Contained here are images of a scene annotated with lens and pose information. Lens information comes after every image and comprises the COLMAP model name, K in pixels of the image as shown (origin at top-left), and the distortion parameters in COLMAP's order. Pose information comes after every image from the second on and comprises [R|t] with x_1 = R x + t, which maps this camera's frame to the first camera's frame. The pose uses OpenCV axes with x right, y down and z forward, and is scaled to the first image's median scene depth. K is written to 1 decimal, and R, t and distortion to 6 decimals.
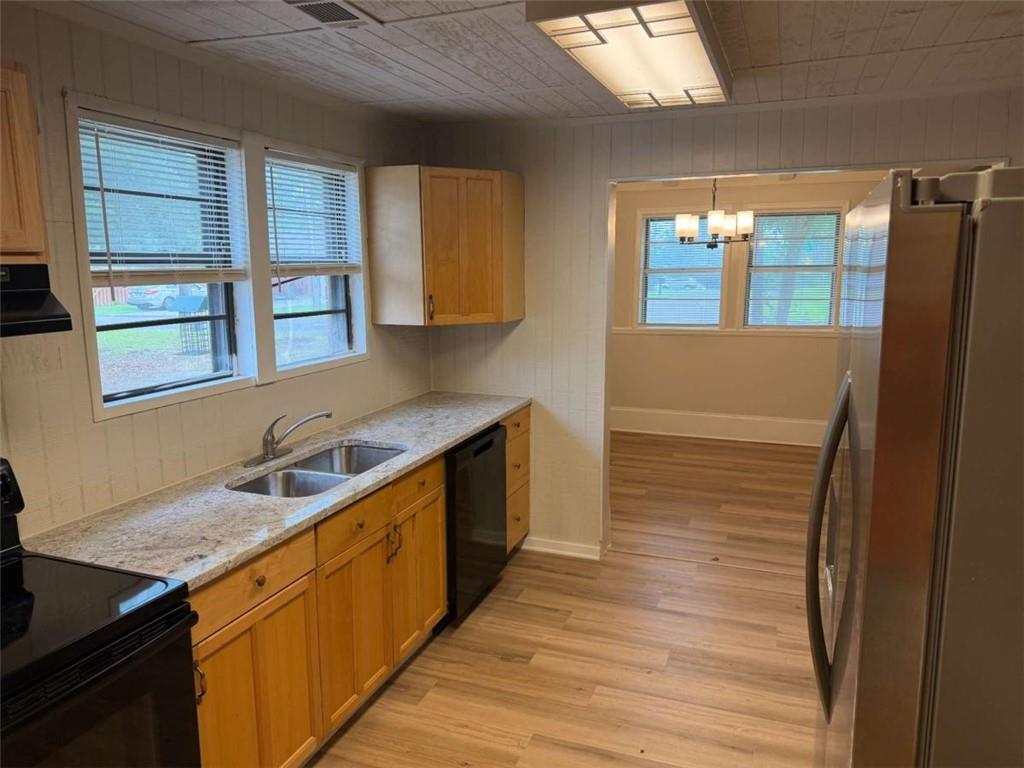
lens RADIAL K [[731.5, 0, 516.5], [0, 731.5, 387.9], [0, 0, 1]] dist [0.061741, -0.006105]
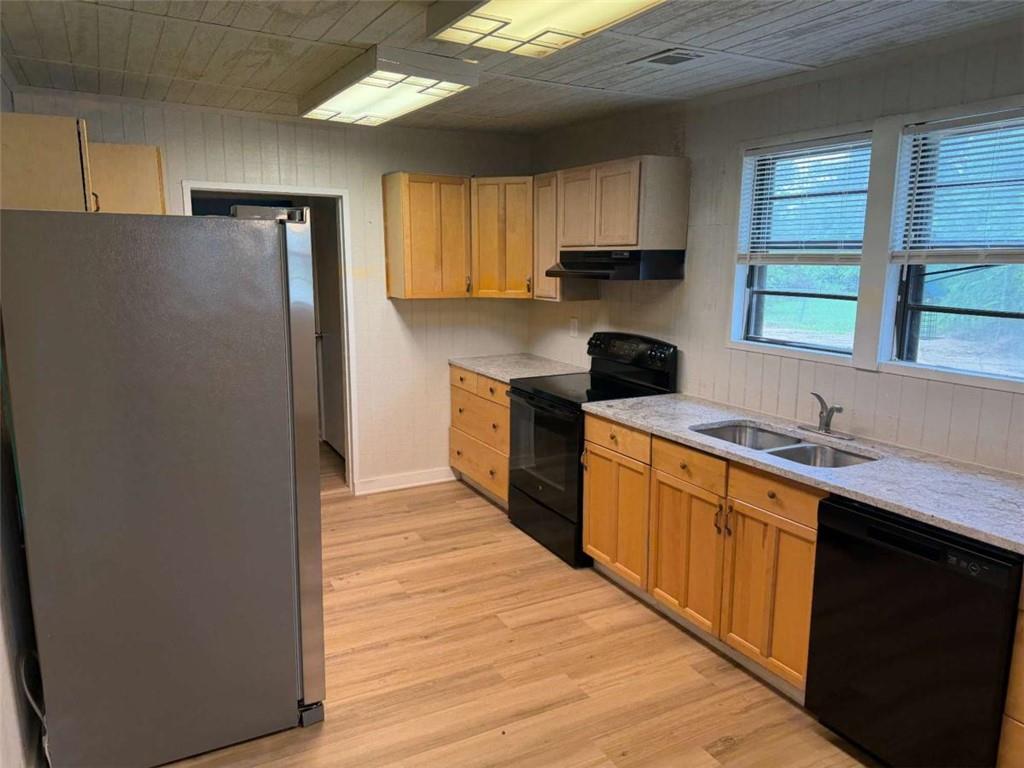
lens RADIAL K [[731.5, 0, 517.7], [0, 731.5, 379.7], [0, 0, 1]] dist [0.061741, -0.006105]
pose [[-0.644925, 0.133003, -0.752584, 0.798003], [-0.134156, 0.949747, 0.282812, -0.236233], [0.752379, 0.283357, -0.594672, 1.386635]]
